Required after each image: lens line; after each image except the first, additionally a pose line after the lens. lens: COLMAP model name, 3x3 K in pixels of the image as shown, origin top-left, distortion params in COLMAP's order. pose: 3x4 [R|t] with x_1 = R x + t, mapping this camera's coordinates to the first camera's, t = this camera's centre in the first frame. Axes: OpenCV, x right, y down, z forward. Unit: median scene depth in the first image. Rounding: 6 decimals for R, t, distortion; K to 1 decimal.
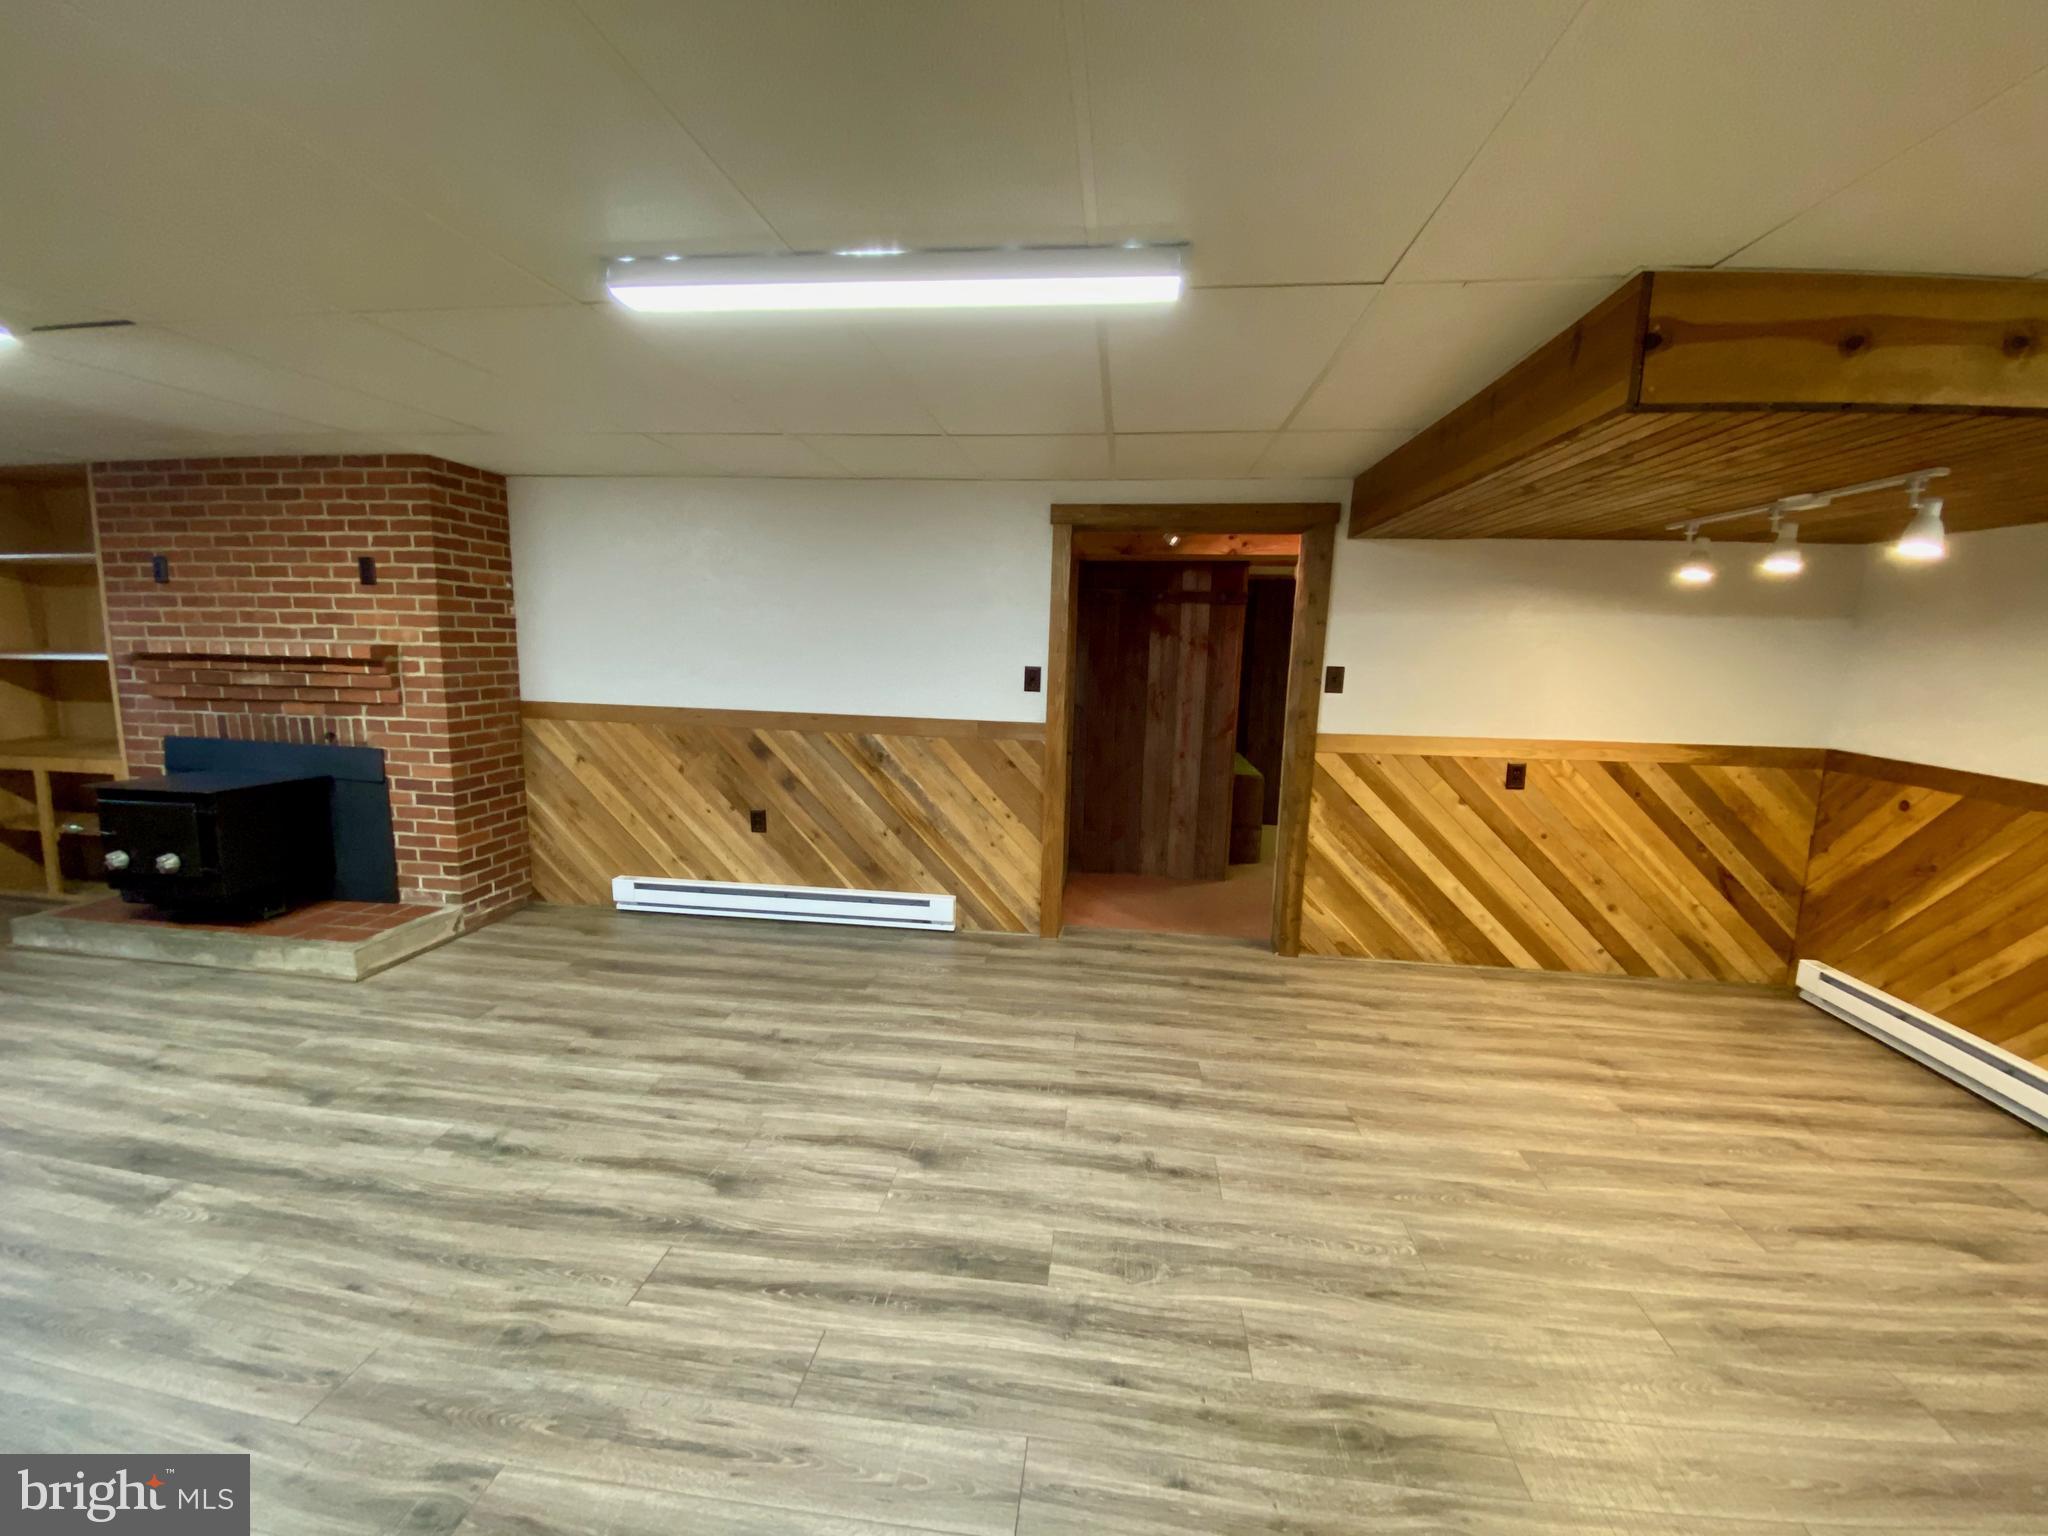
lens RADIAL K [[834.2, 0, 1029.8], [0, 834.2, 771.7], [0, 0, 1]] dist [0.025916, -0.025419]
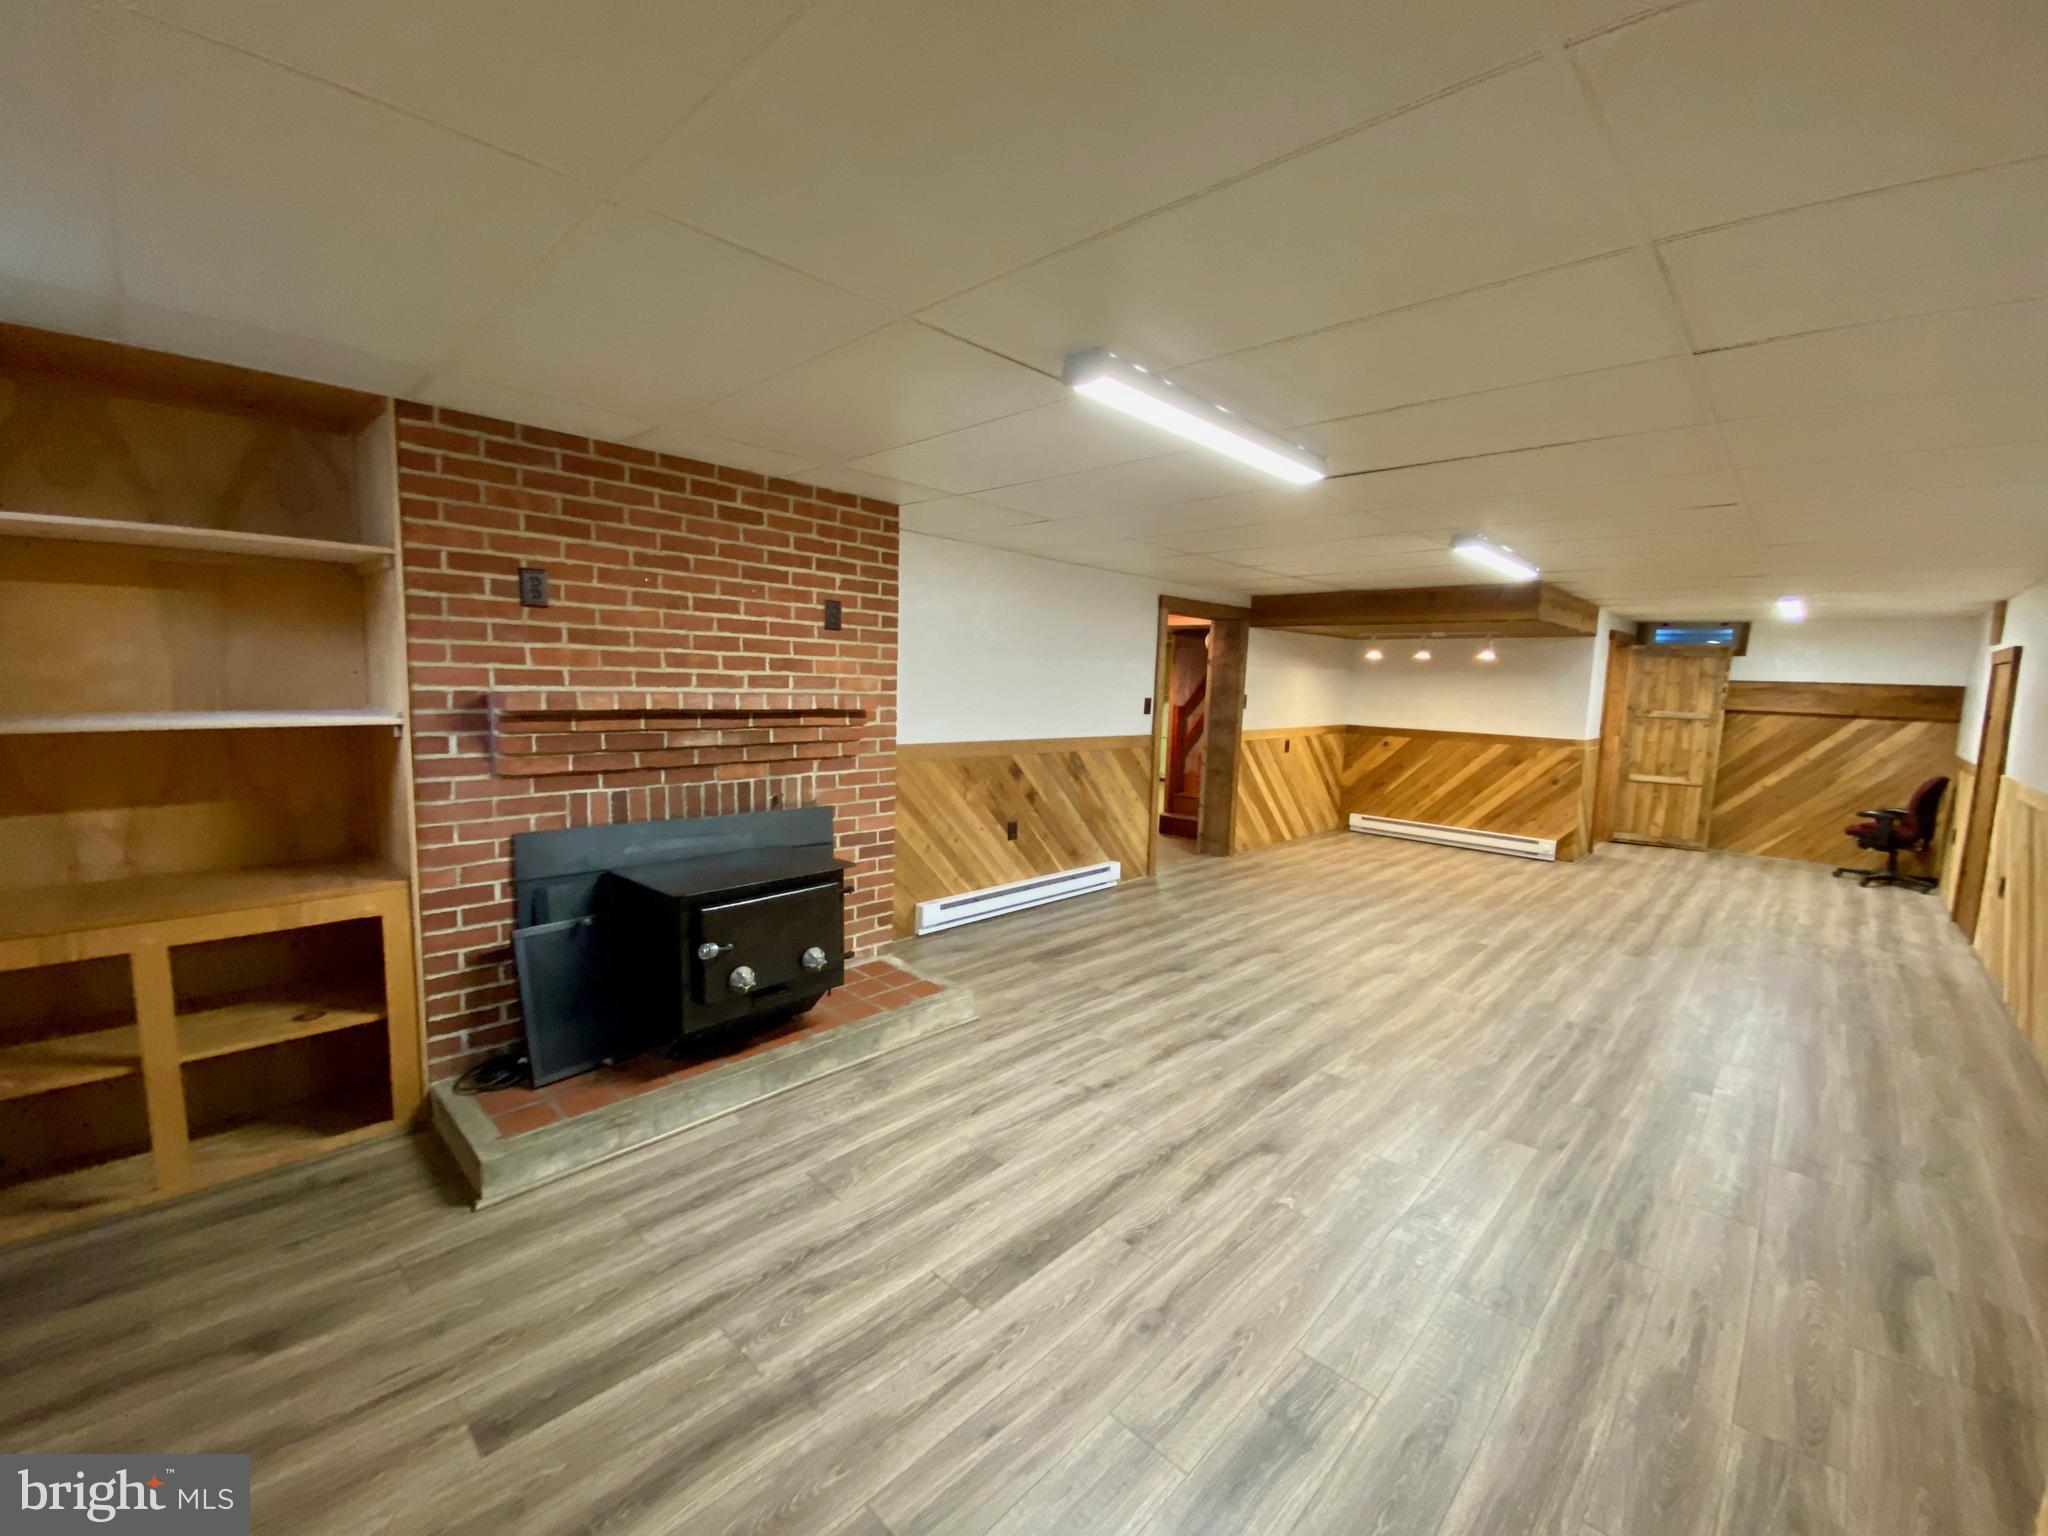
lens RADIAL K [[834.2, 0, 1029.8], [0, 834.2, 771.7], [0, 0, 1]] dist [0.025916, -0.025419]
pose [[0.593170, -0.095894, 0.799346, -1.400455], [0.101402, 0.993873, 0.043983, -0.084292], [-0.798666, 0.054966, 0.599260, 0.277756]]
